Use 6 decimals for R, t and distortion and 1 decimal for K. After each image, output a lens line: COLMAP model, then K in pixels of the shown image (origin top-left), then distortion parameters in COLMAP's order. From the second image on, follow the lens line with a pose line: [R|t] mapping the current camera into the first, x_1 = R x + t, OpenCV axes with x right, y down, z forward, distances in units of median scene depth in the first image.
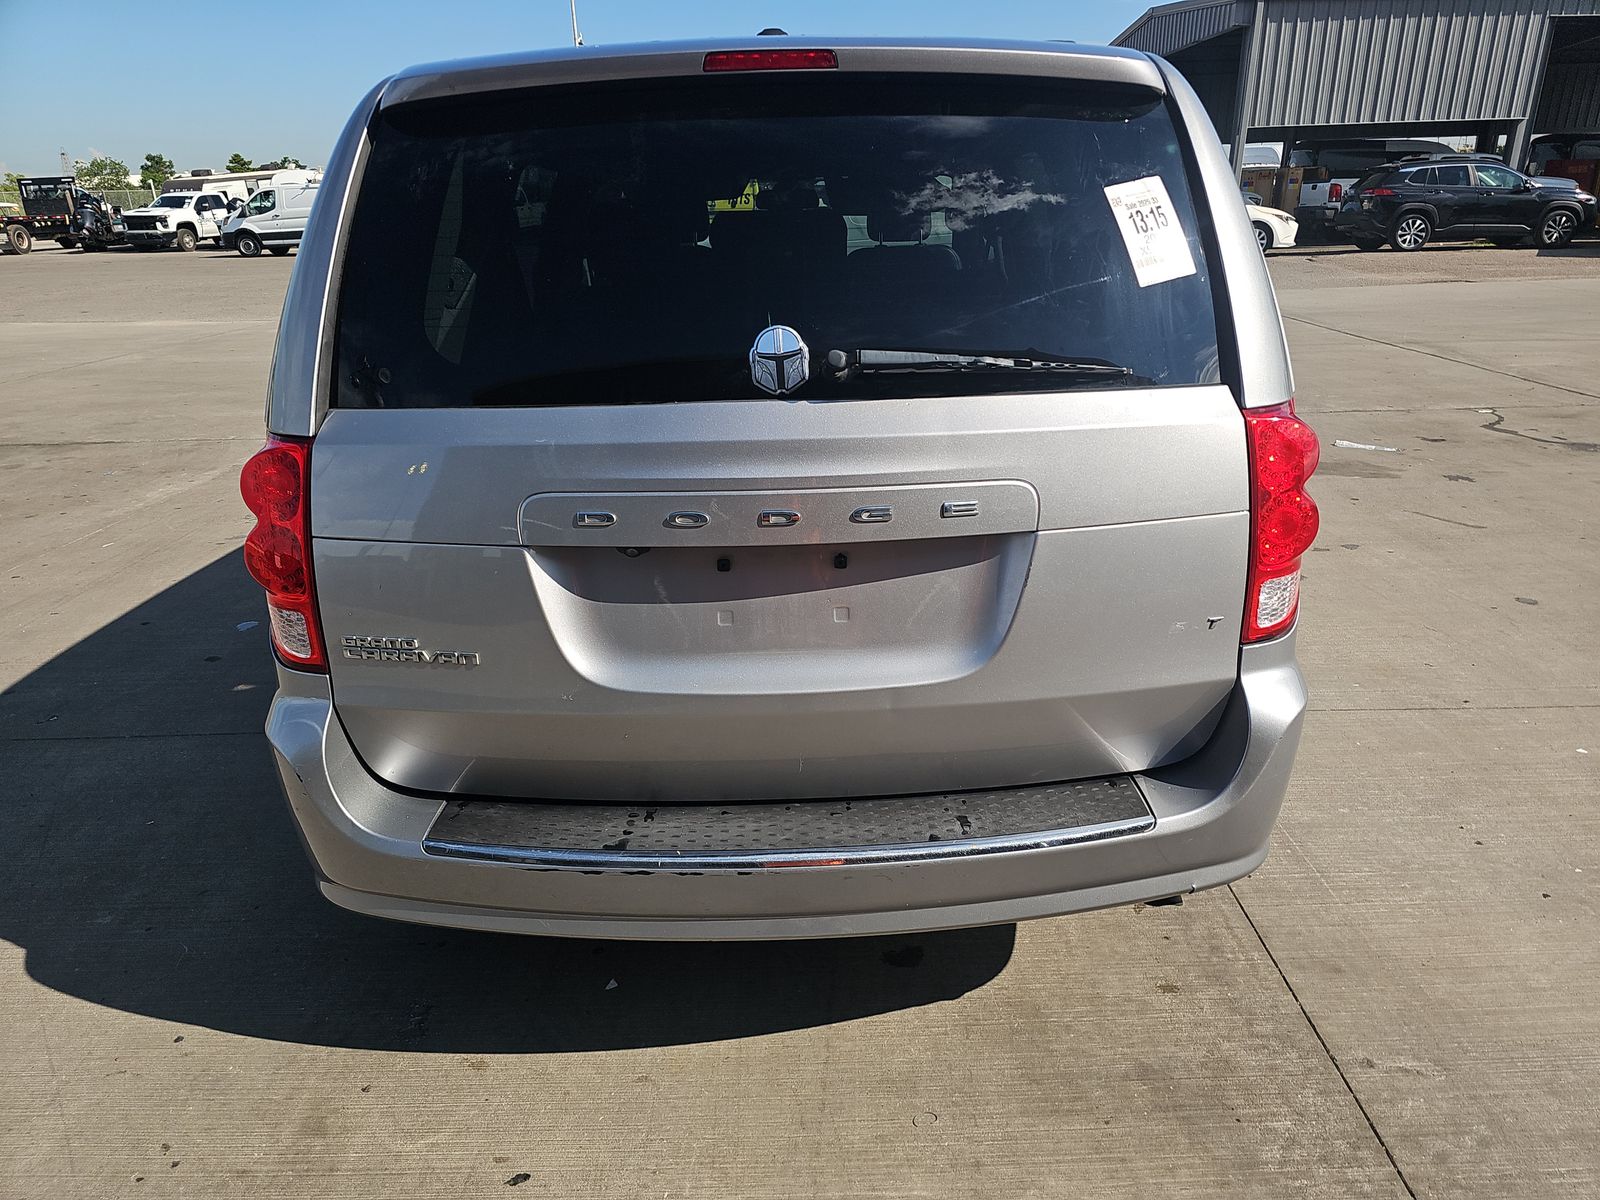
lens RADIAL K [[1084.4, 0, 800.0], [0, 1084.4, 600.0], [0, 0, 1]] dist [0.079474, -0.082371]
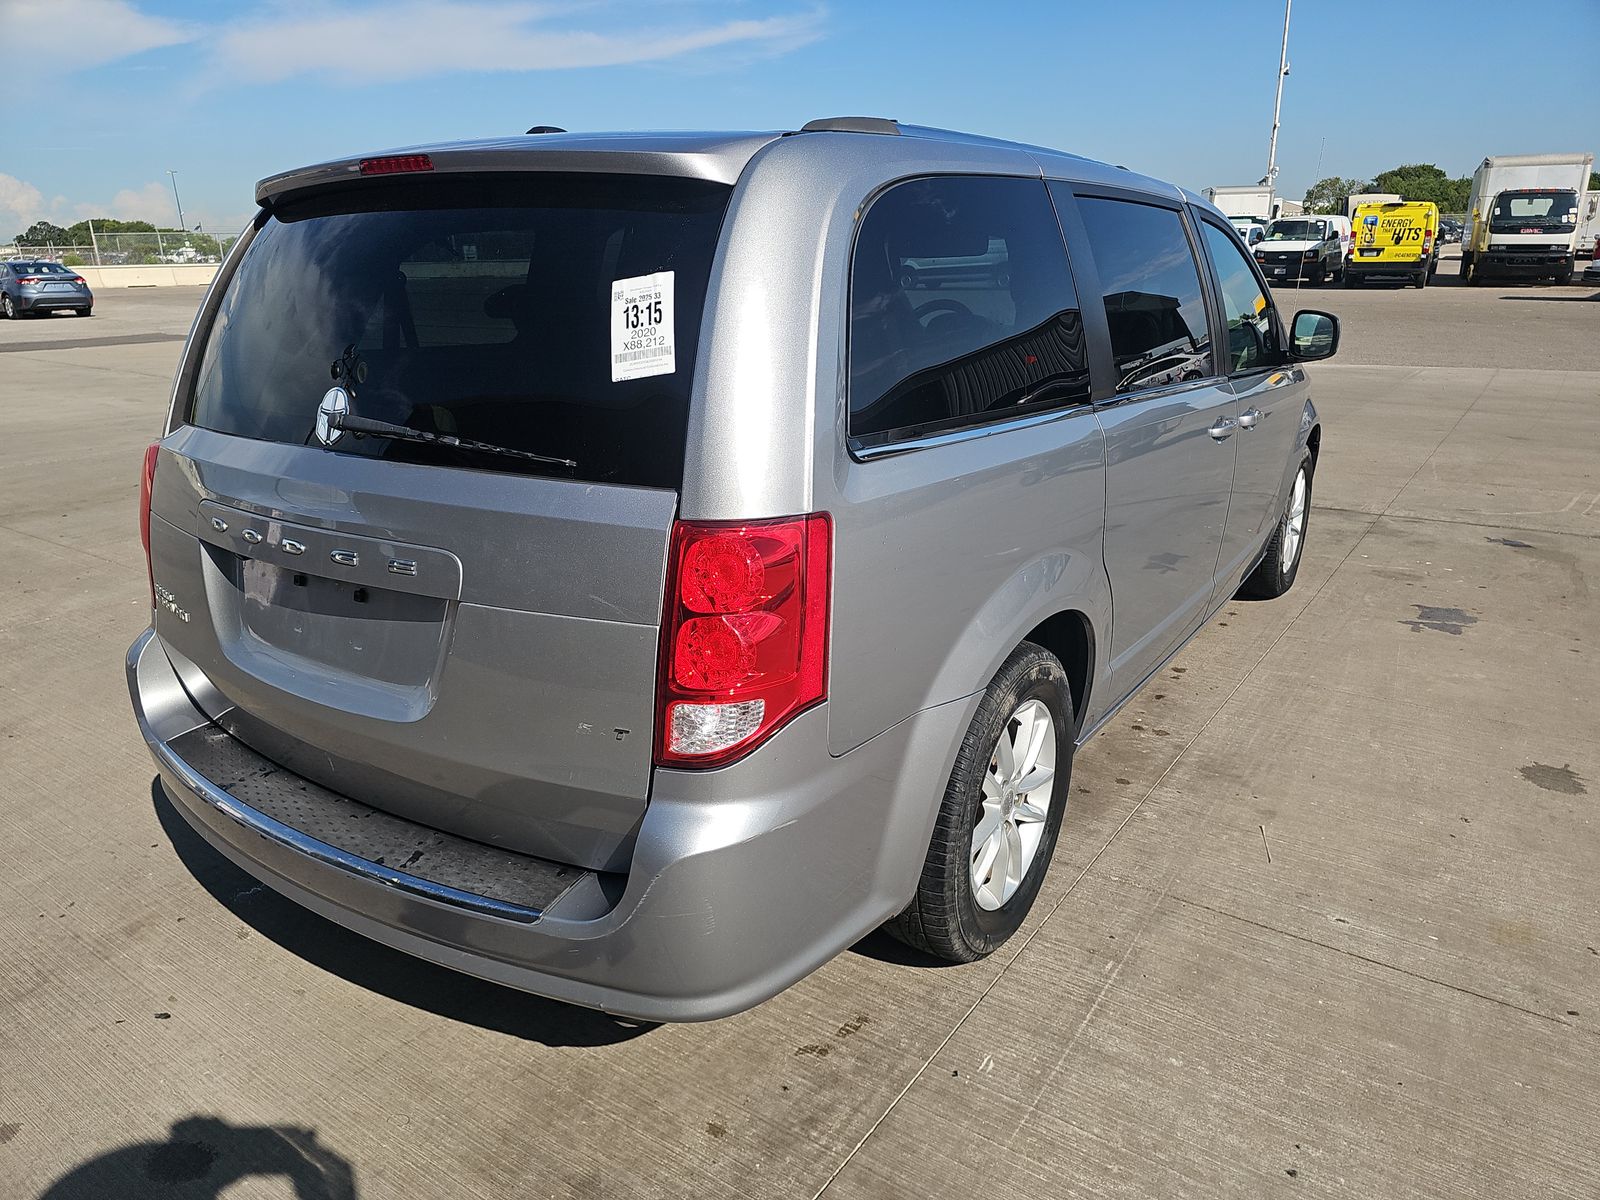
lens RADIAL K [[1084.4, 0, 800.0], [0, 1084.4, 600.0], [0, 0, 1]] dist [0.079474, -0.082371]
pose [[0.811844, 0.187701, -0.552882, 1.010706], [-0.202169, 0.978710, 0.035406, -0.159700], [0.547757, 0.083031, 0.832507, 0.287503]]
